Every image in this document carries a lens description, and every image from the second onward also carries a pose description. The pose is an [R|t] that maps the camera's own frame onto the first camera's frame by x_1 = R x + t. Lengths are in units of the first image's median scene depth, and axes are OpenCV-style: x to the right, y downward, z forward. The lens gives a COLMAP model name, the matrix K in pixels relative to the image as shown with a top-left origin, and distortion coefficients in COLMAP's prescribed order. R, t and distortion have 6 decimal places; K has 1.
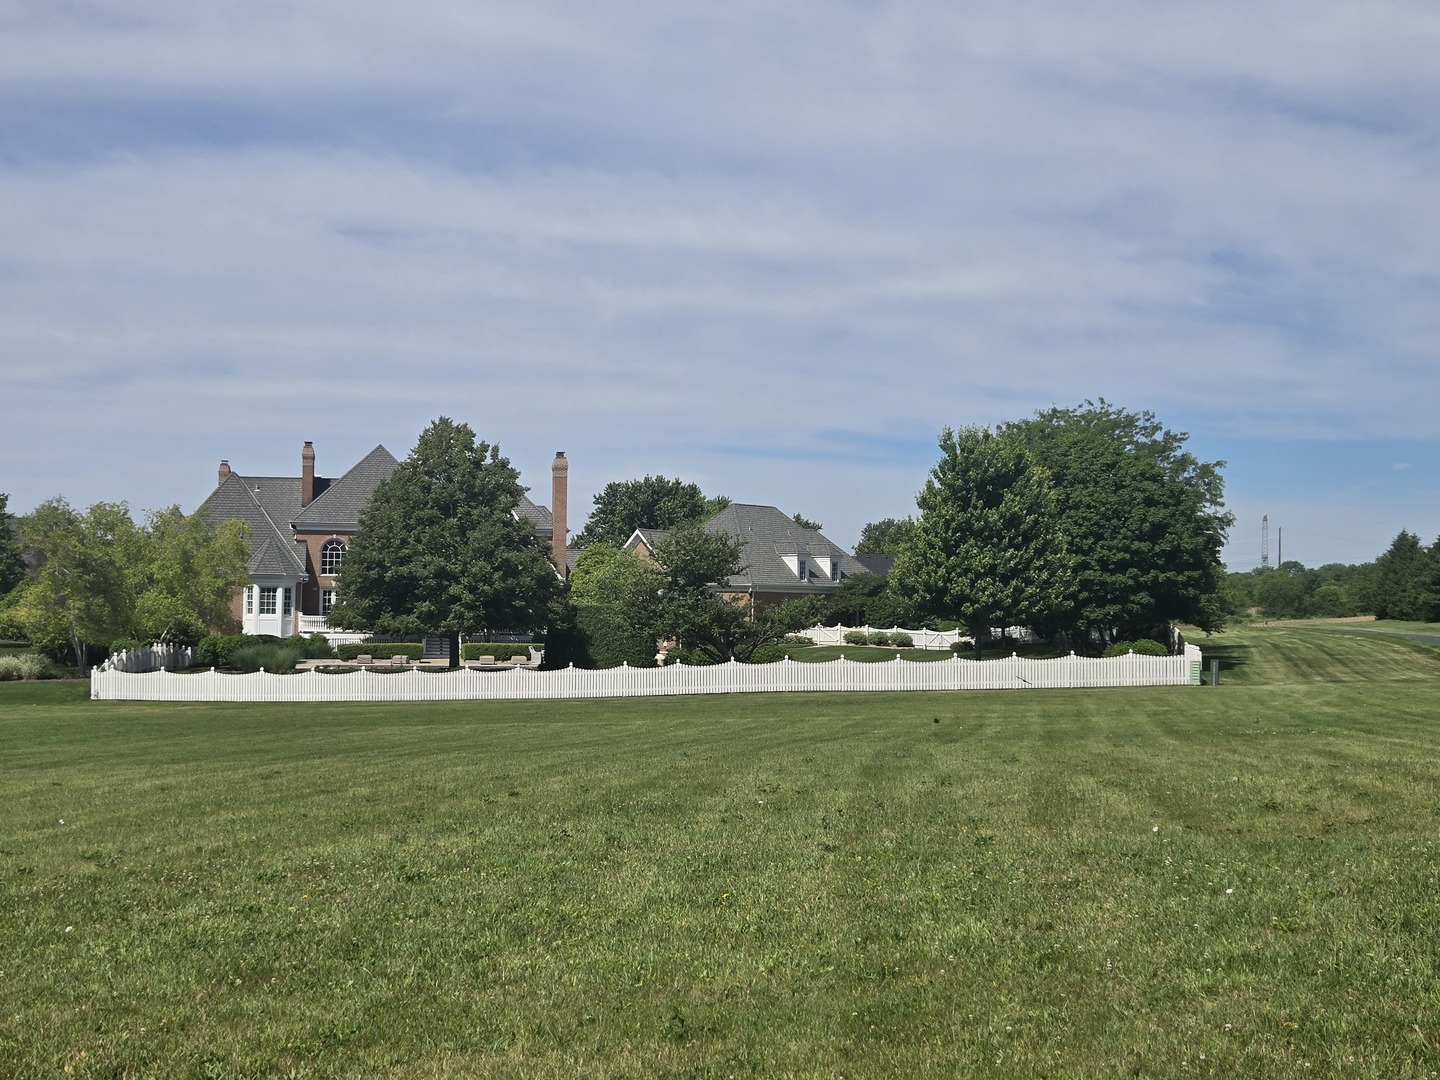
lens RADIAL K [[968.3, 0, 718.3], [0, 968.3, 553.6], [0, 0, 1]] dist [0.007271, 0.001476]
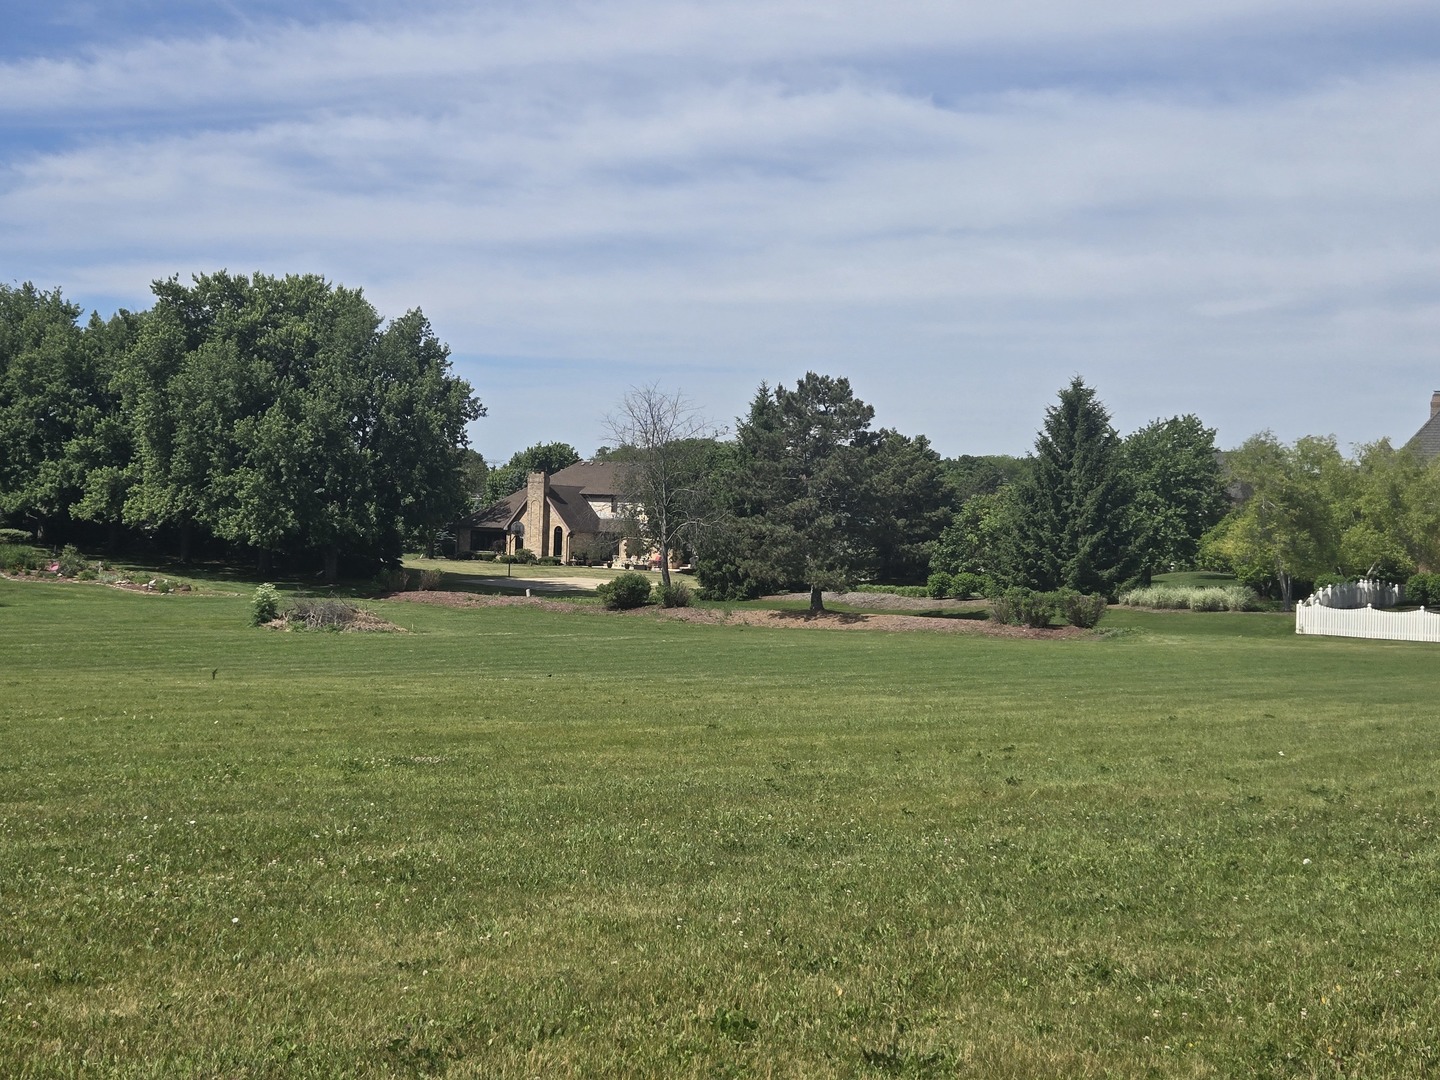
lens RADIAL K [[968.3, 0, 717.2], [0, 968.3, 524.9], [0, 0, 1]] dist [0.007271, 0.001476]
pose [[0.962858, 0.013836, -0.269652, -0.950892], [-0.009804, 0.999819, 0.016294, 0.027962], [0.269829, -0.013045, 0.962820, -0.119597]]
